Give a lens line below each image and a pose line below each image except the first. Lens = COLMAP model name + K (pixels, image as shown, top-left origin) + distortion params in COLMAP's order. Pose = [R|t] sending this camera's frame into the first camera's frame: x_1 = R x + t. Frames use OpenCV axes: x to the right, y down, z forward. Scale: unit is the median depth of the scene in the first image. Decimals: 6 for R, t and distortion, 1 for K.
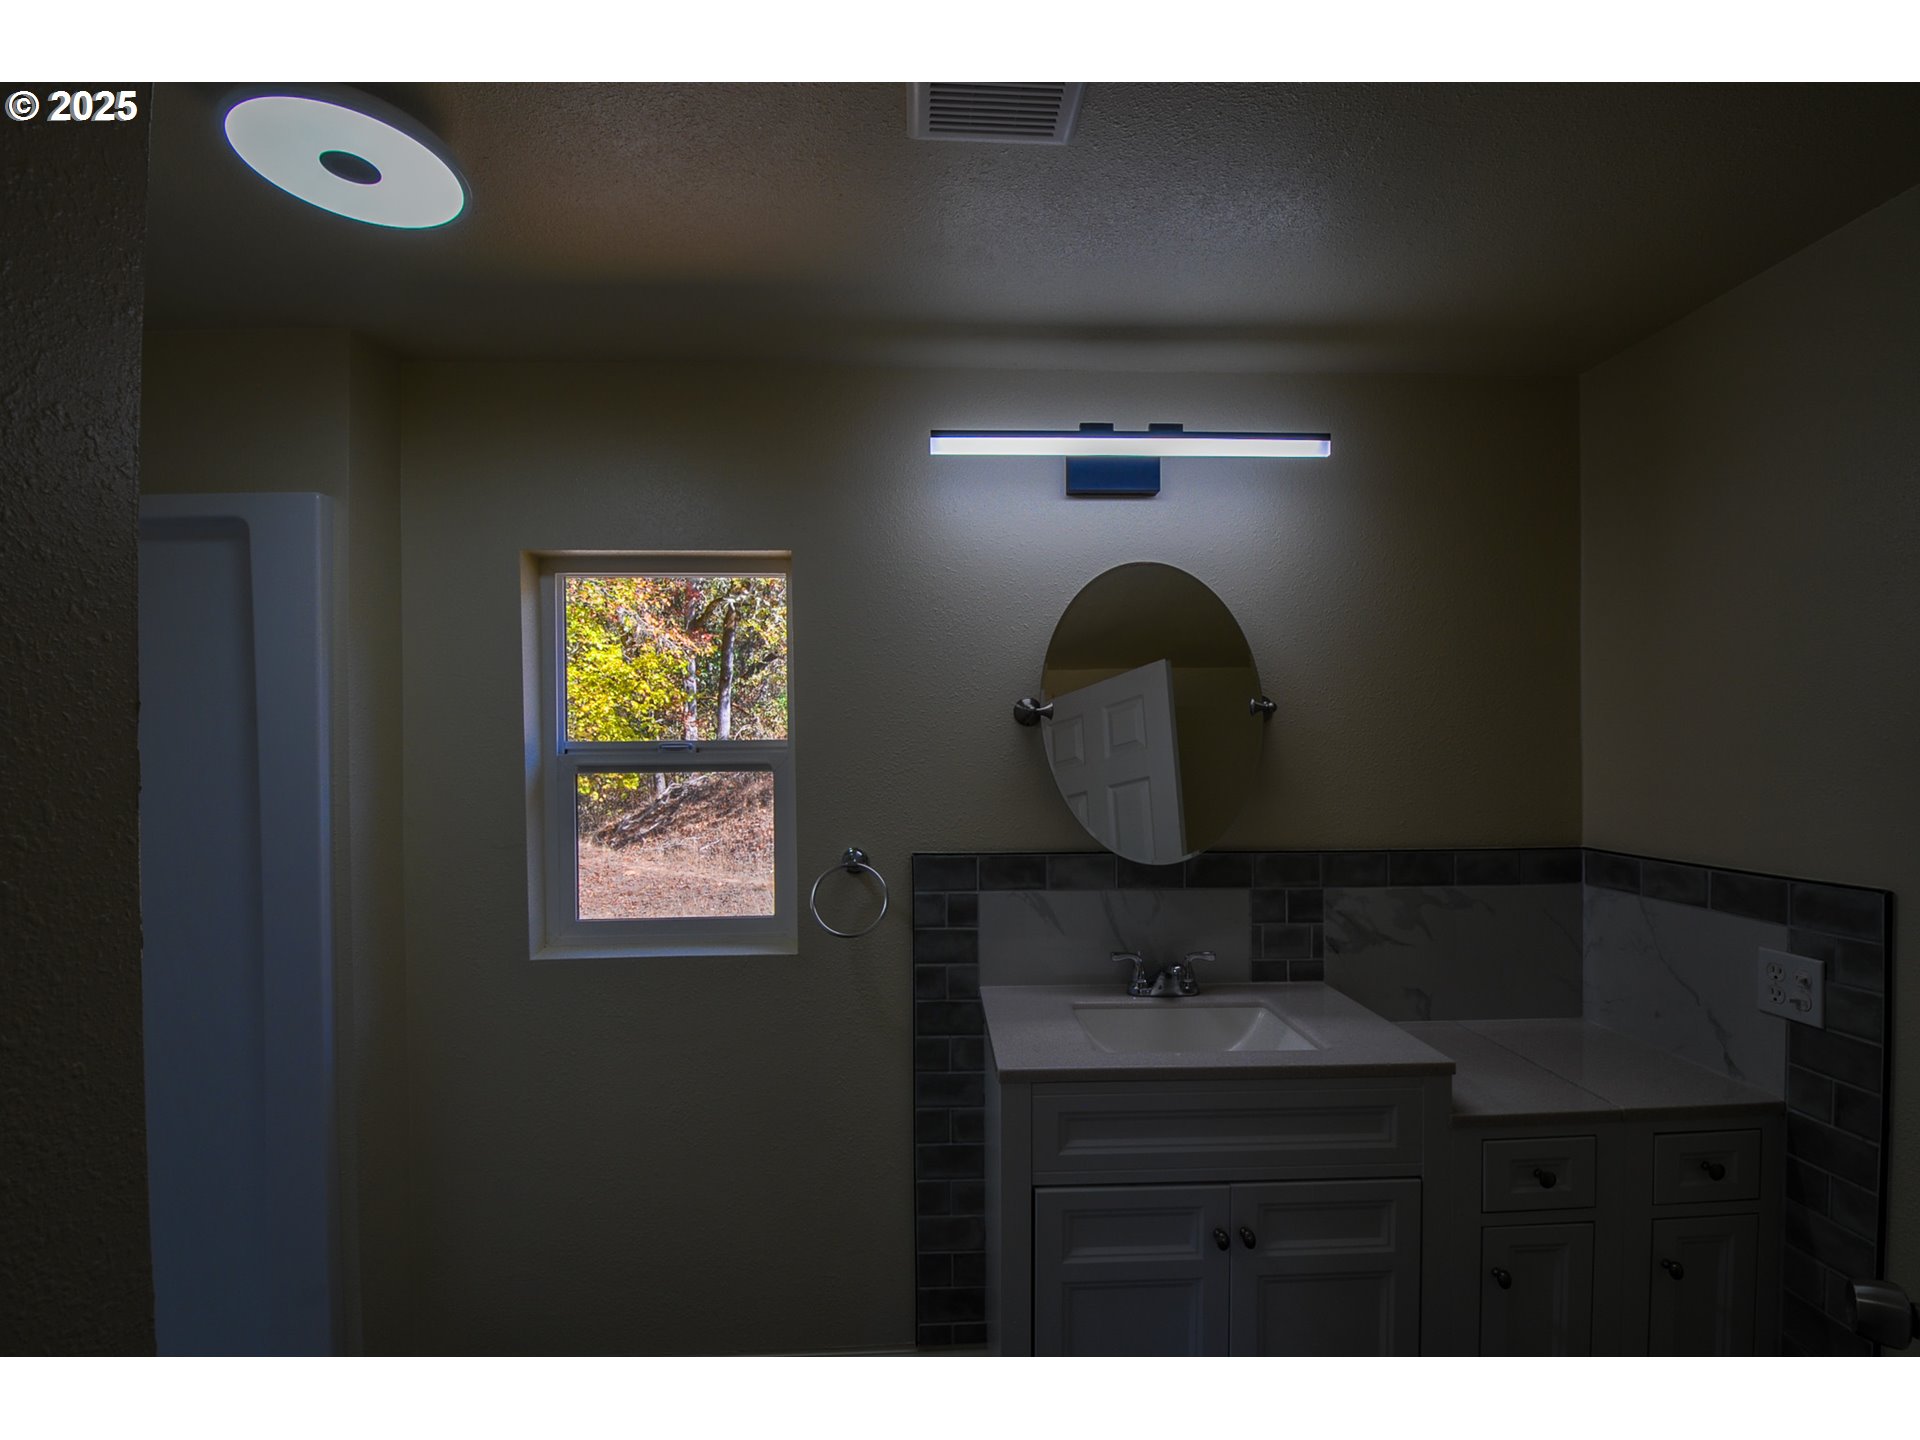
lens RADIAL K [[840.7, 0, 957.7], [0, 840.7, 750.6], [0, 0, 1]] dist [0.013722, -0.022747]
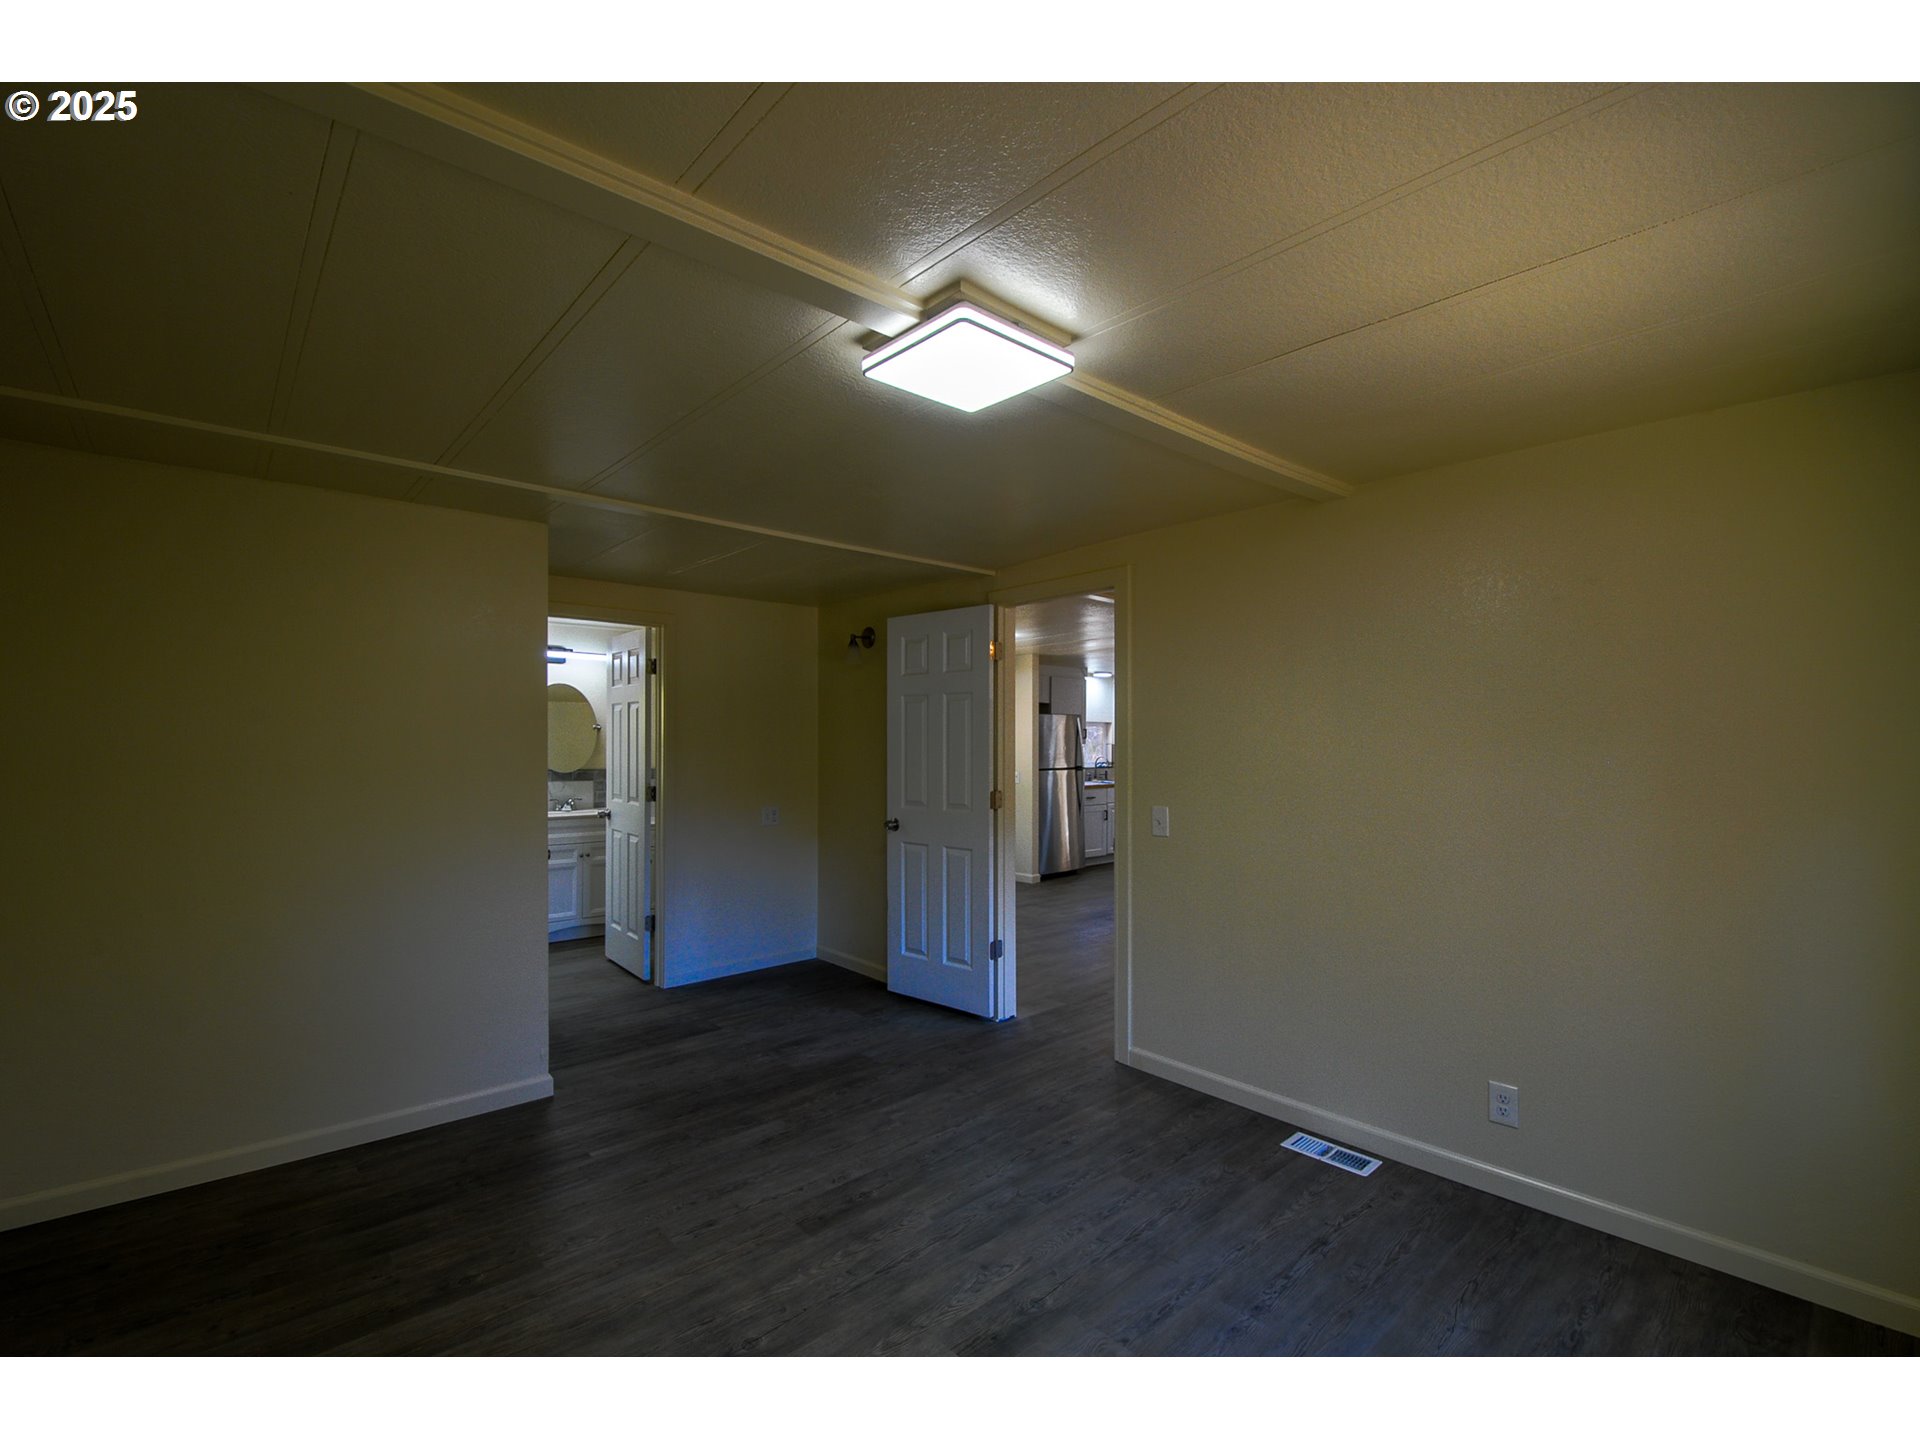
lens RADIAL K [[840.7, 0, 957.7], [0, 840.7, 750.6], [0, 0, 1]] dist [0.013722, -0.022747]
pose [[0.765873, 0.004991, 0.642972, -0.712915], [-0.008785, 0.999958, 0.002702, 0.020253], [-0.642932, -0.007718, 0.765885, -2.556754]]
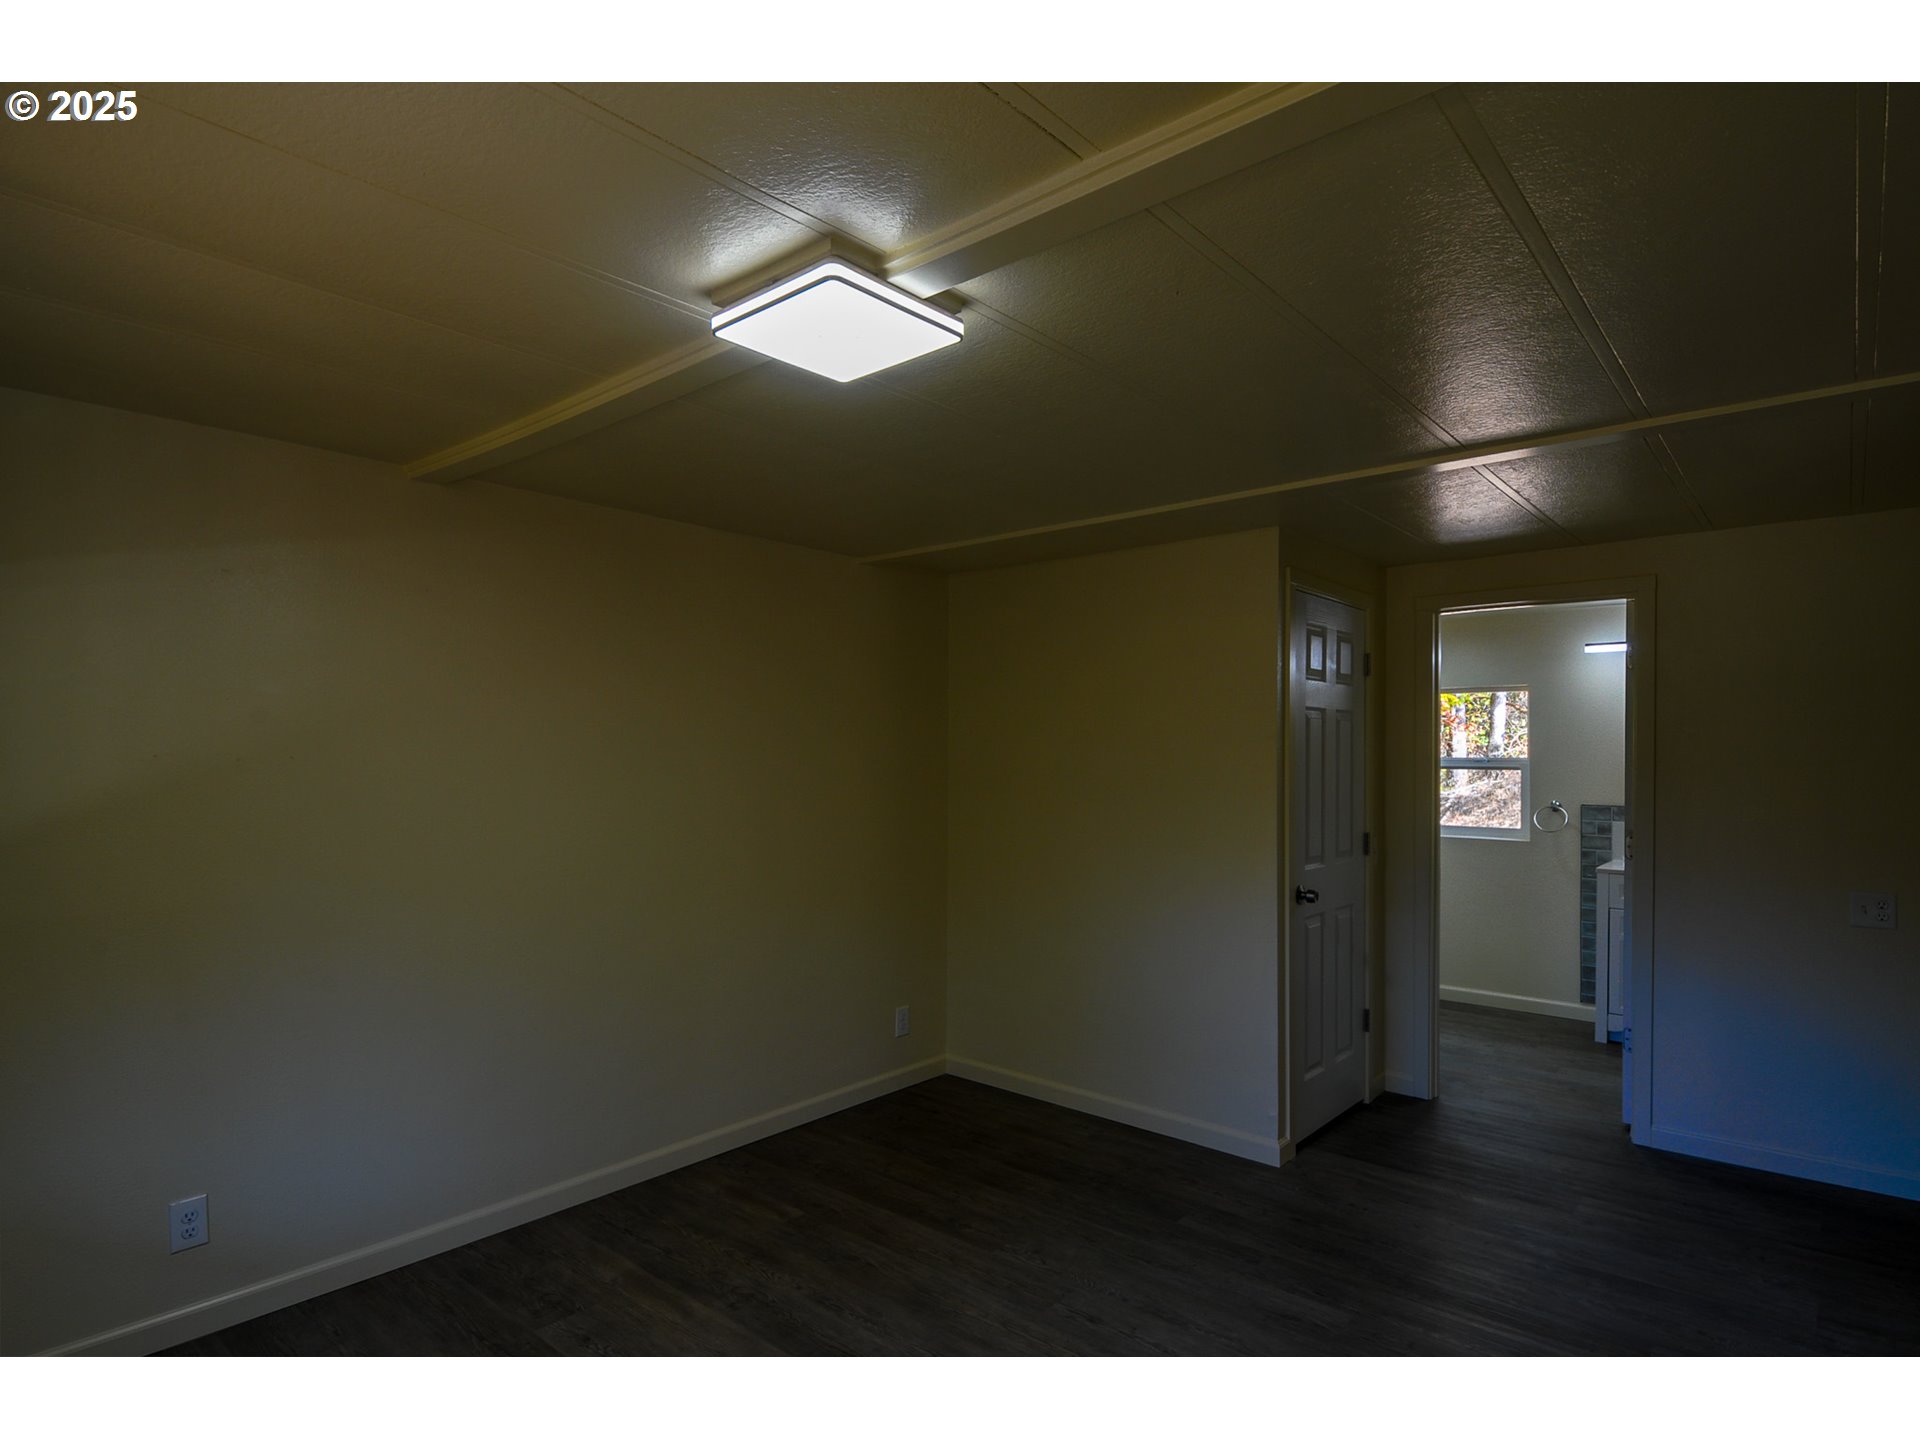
lens RADIAL K [[1026.1, 0, 957.7], [0, 1026.1, 752.2], [0, 0, 1]] dist [0.016643, -0.023790]
pose [[0.729503, 0.011809, -0.683876, 0.677138], [-0.013894, 0.999900, 0.002446, -0.012583], [0.683837, 0.007717, 0.729594, -2.467041]]
